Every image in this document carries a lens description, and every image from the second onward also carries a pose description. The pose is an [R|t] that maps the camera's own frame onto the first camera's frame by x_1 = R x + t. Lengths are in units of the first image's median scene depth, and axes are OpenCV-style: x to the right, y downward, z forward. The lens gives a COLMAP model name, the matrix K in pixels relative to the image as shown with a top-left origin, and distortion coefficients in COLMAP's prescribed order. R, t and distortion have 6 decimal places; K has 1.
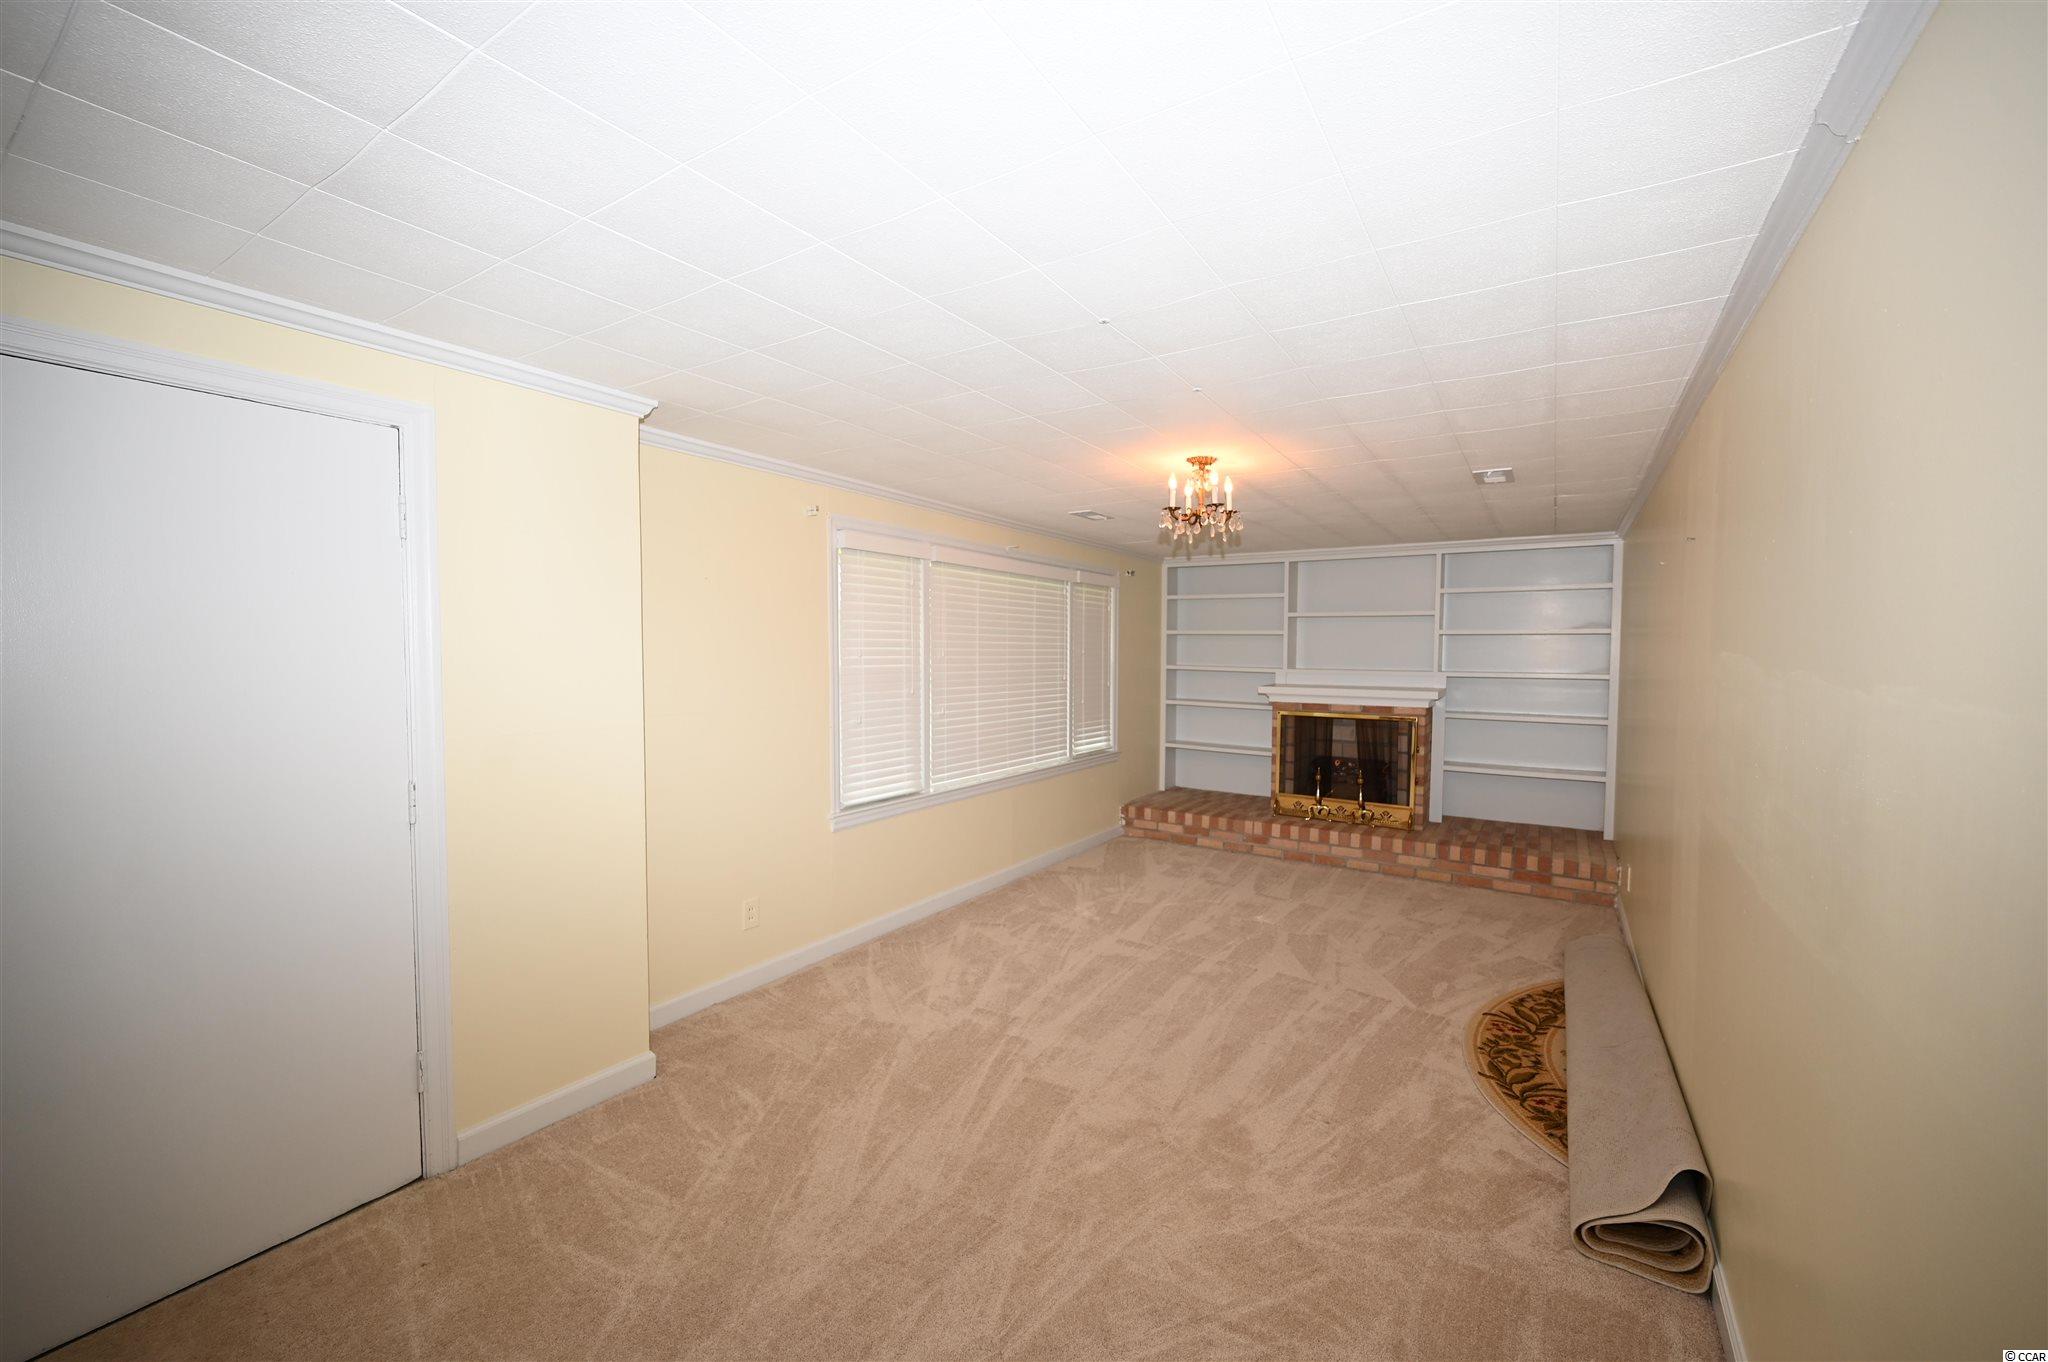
lens RADIAL K [[805.7, 0, 1027.2], [0, 805.7, 687.0], [0, 0, 1]] dist [-0.000079, -0.000150]
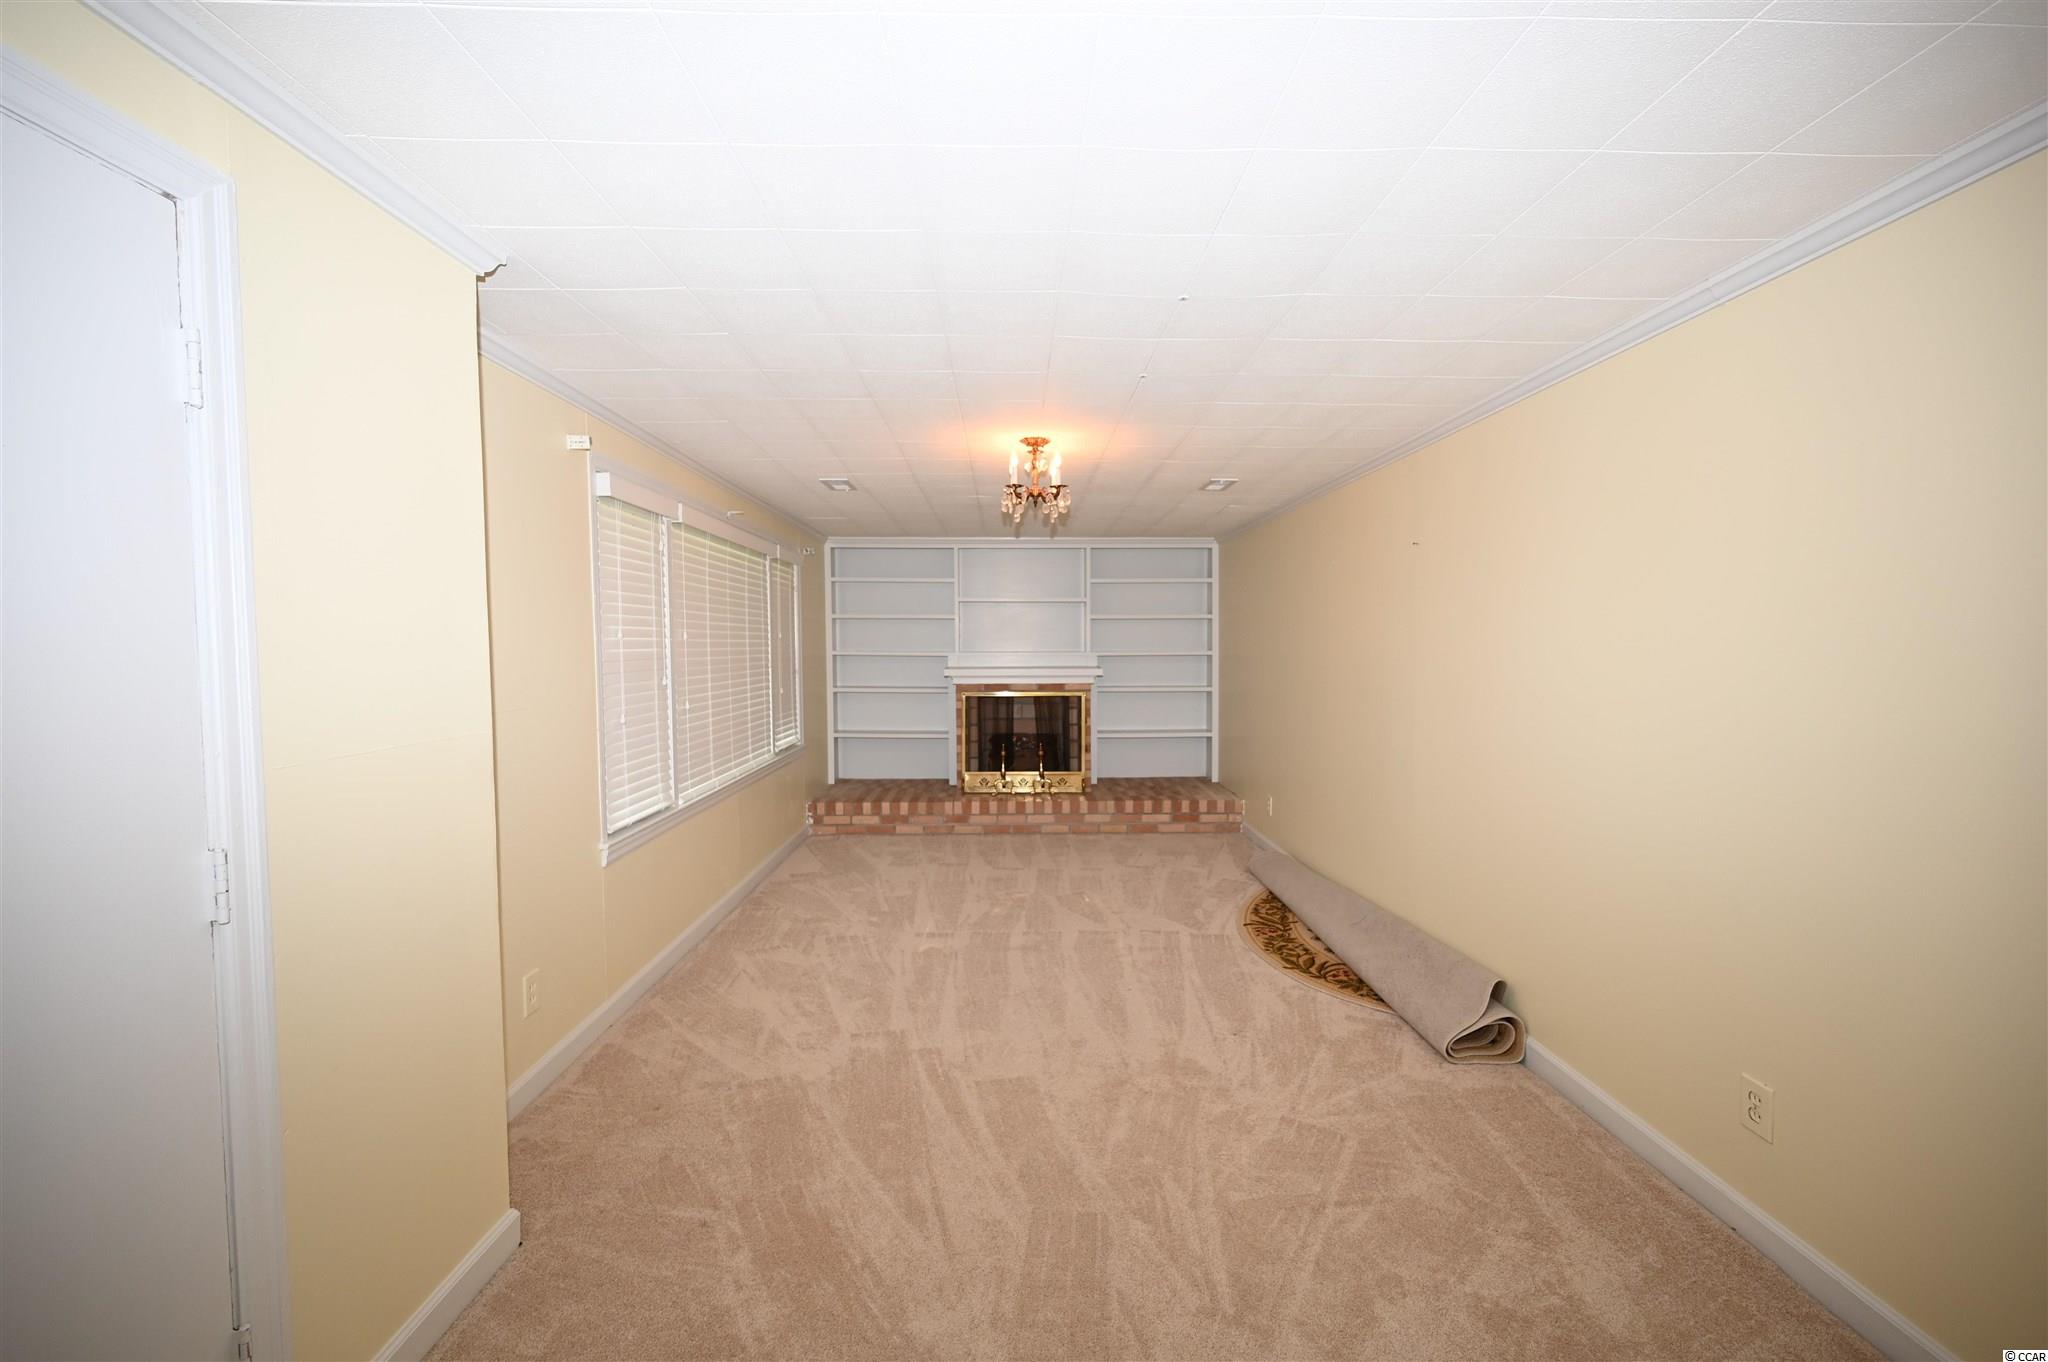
lens RADIAL K [[833.0, 0, 1024.0], [0, 833.0, 681.0], [0, 0, 1]] dist [0.000080, -0.000071]
pose [[0.826792, -0.035052, 0.561414, -0.247759], [0.034692, 0.999334, 0.011303, 0.006124], [-0.561437, 0.010131, 0.827458, 0.084989]]
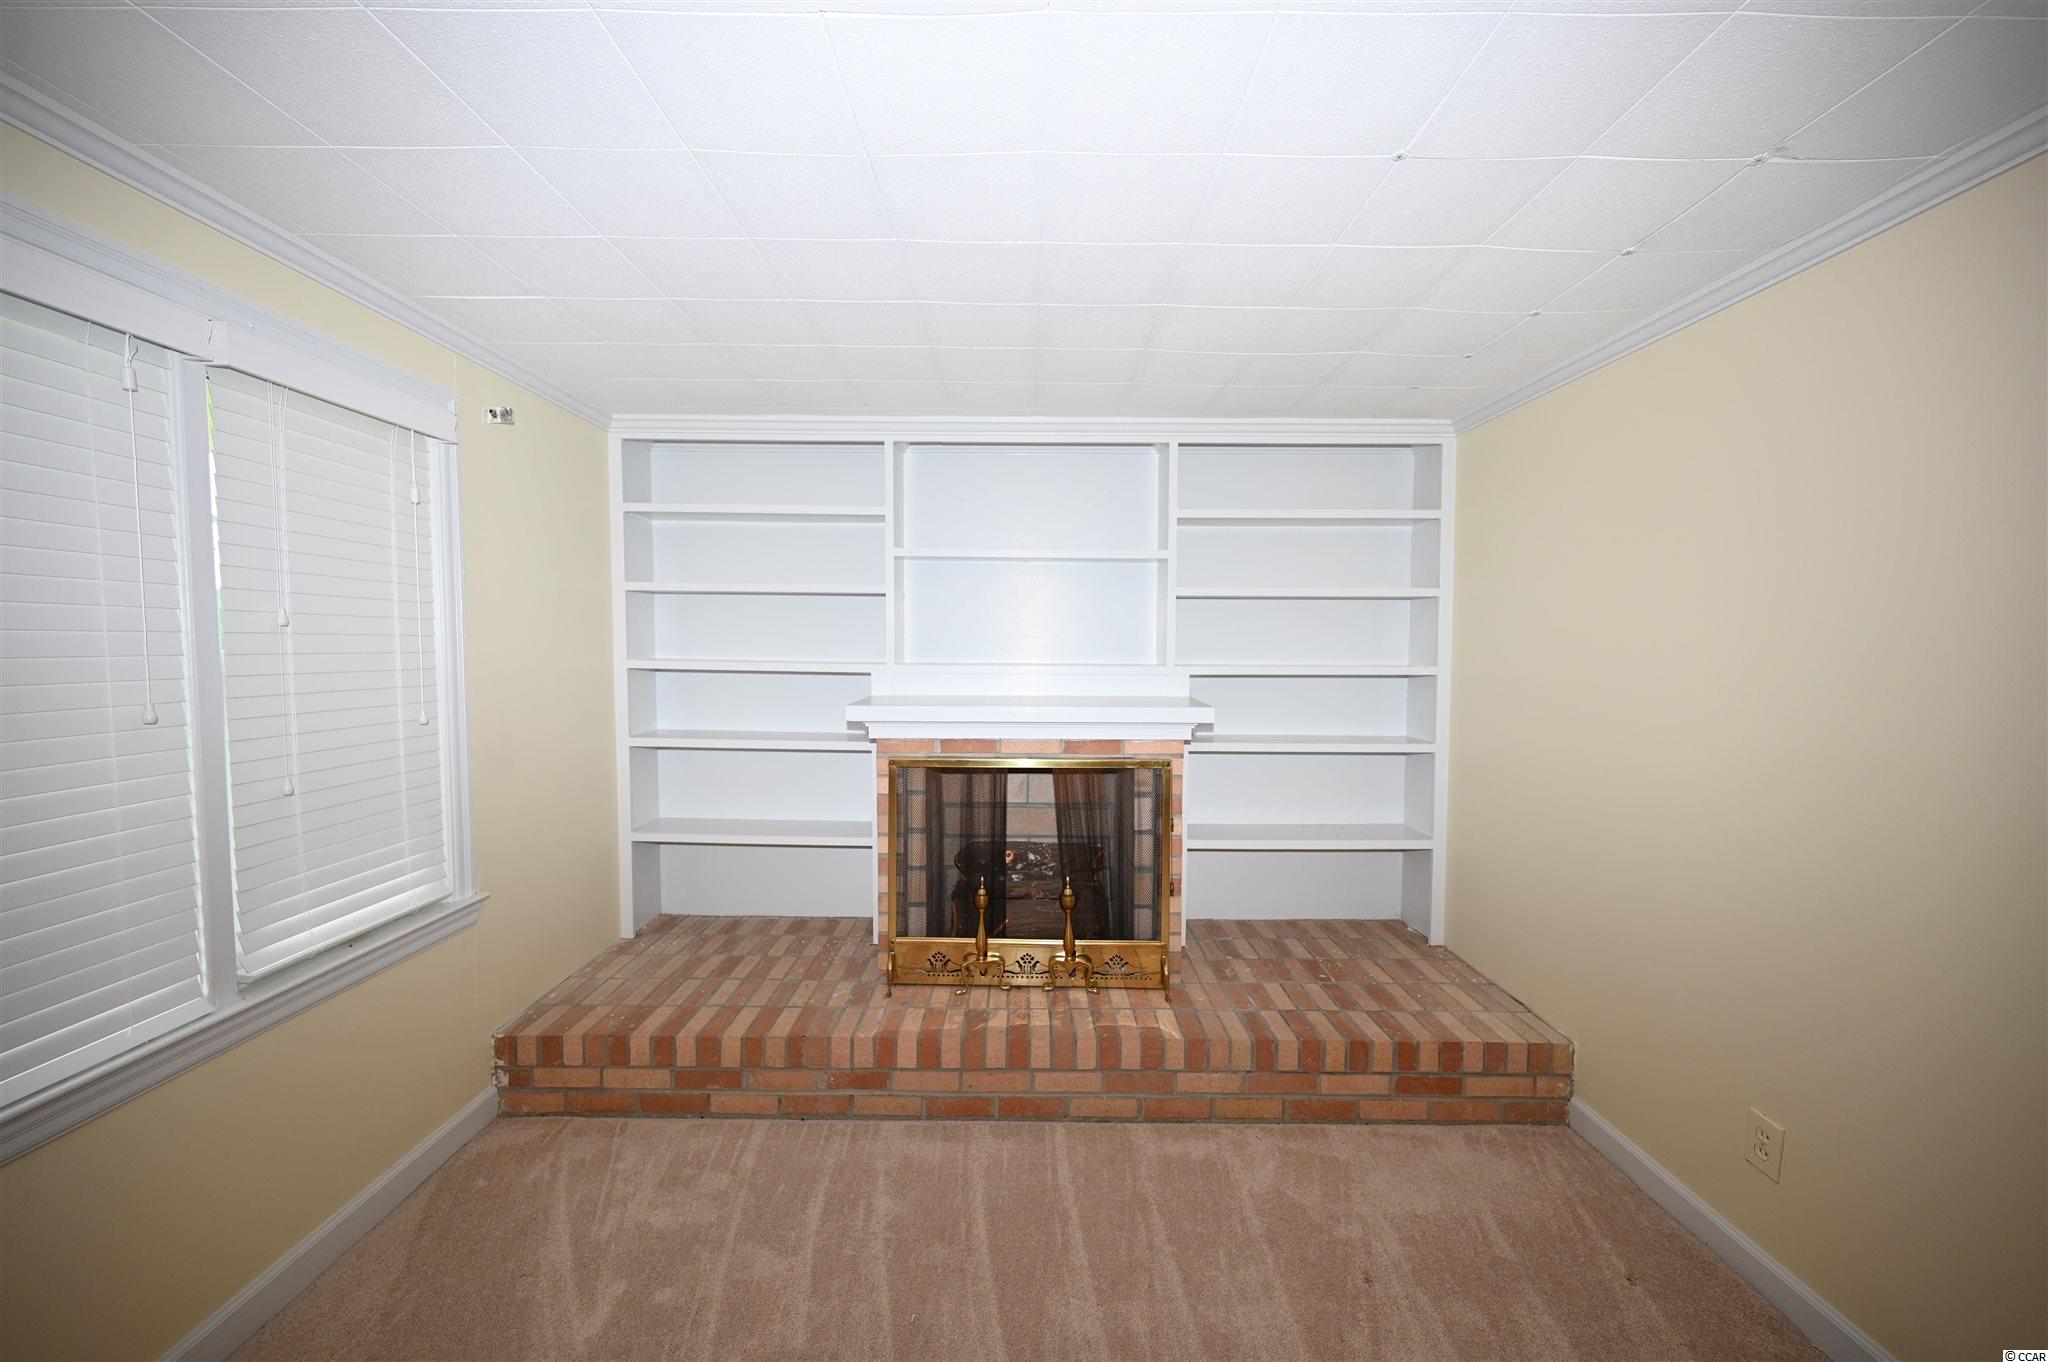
lens RADIAL K [[806.5, 0, 1024.8], [0, 806.5, 691.0], [0, 0, 1]] dist [-0.000357, -0.000079]
pose [[0.838688, -0.032266, 0.543655, 0.147311], [0.026856, 0.999479, 0.017889, -0.016033], [-0.543950, -0.000403, 0.839118, 0.653388]]
